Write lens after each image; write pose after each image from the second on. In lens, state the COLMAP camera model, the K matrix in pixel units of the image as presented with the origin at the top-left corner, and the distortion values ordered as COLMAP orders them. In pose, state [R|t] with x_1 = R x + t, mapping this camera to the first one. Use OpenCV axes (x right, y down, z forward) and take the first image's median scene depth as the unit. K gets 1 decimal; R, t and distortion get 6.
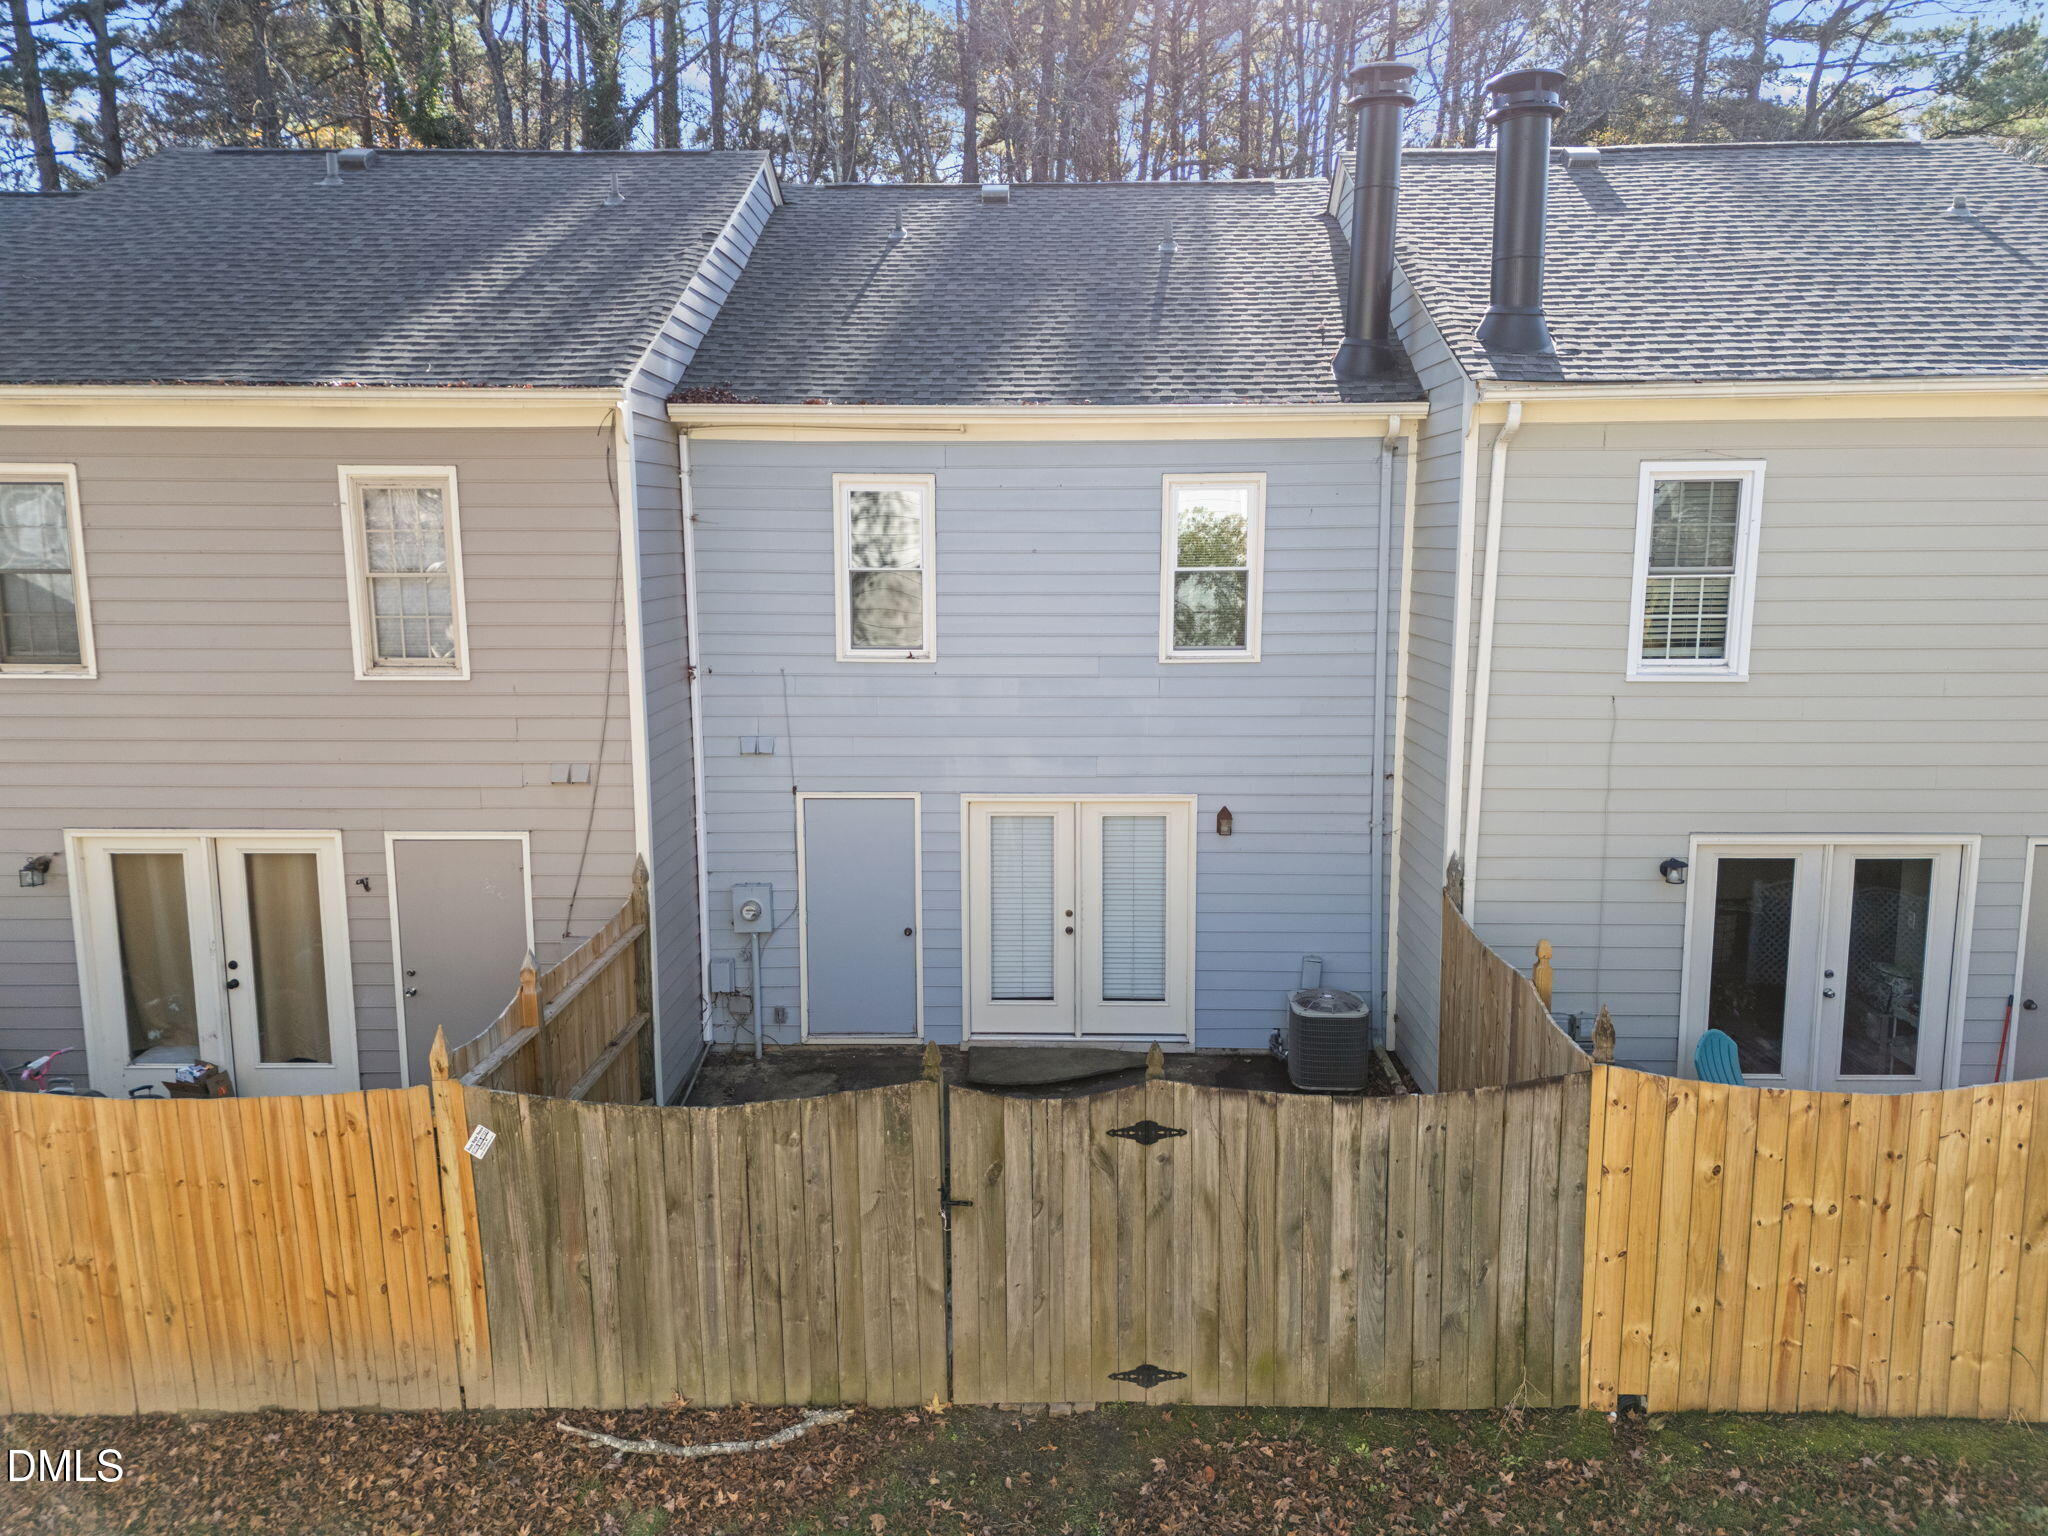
lens RADIAL K [[1455.0, 0, 1024.0], [0, 1455.0, 768.0], [0, 0, 1]] dist [0.062921, -0.046144]
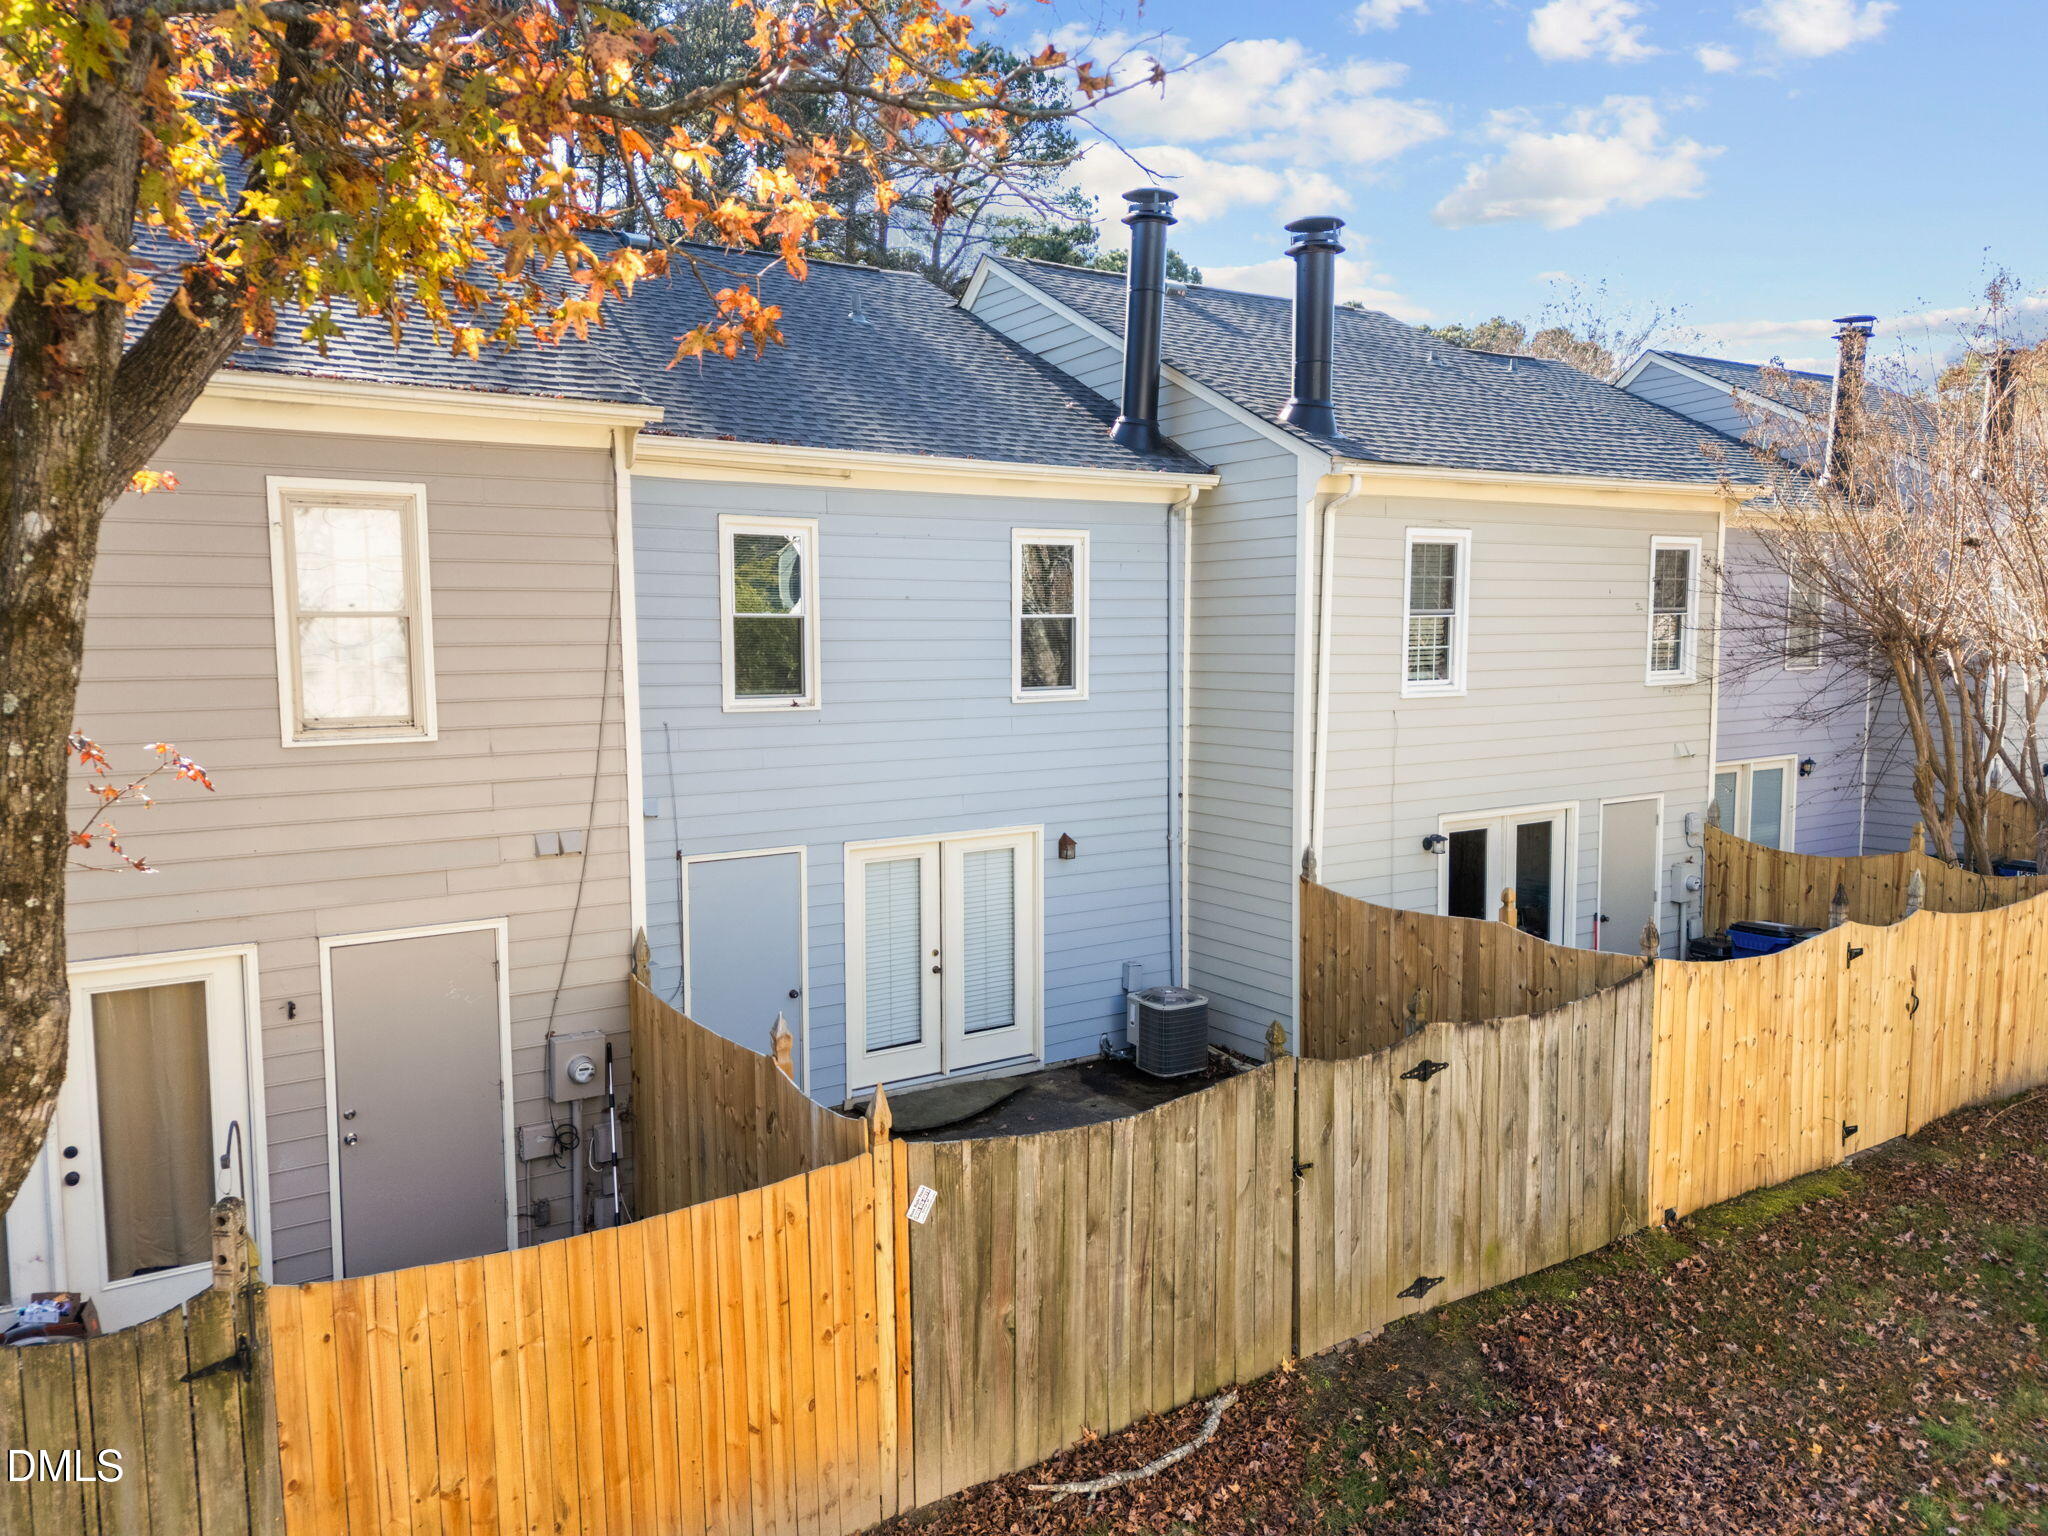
lens RADIAL K [[1455.0, 0, 1024.0], [0, 1455.0, 768.0], [0, 0, 1]] dist [0.062921, -0.046144]
pose [[0.830933, -0.057608, 0.553381, -0.792914], [0.091972, 0.995164, -0.034502, 0.020618], [-0.548717, 0.079564, 0.832213, 0.181770]]
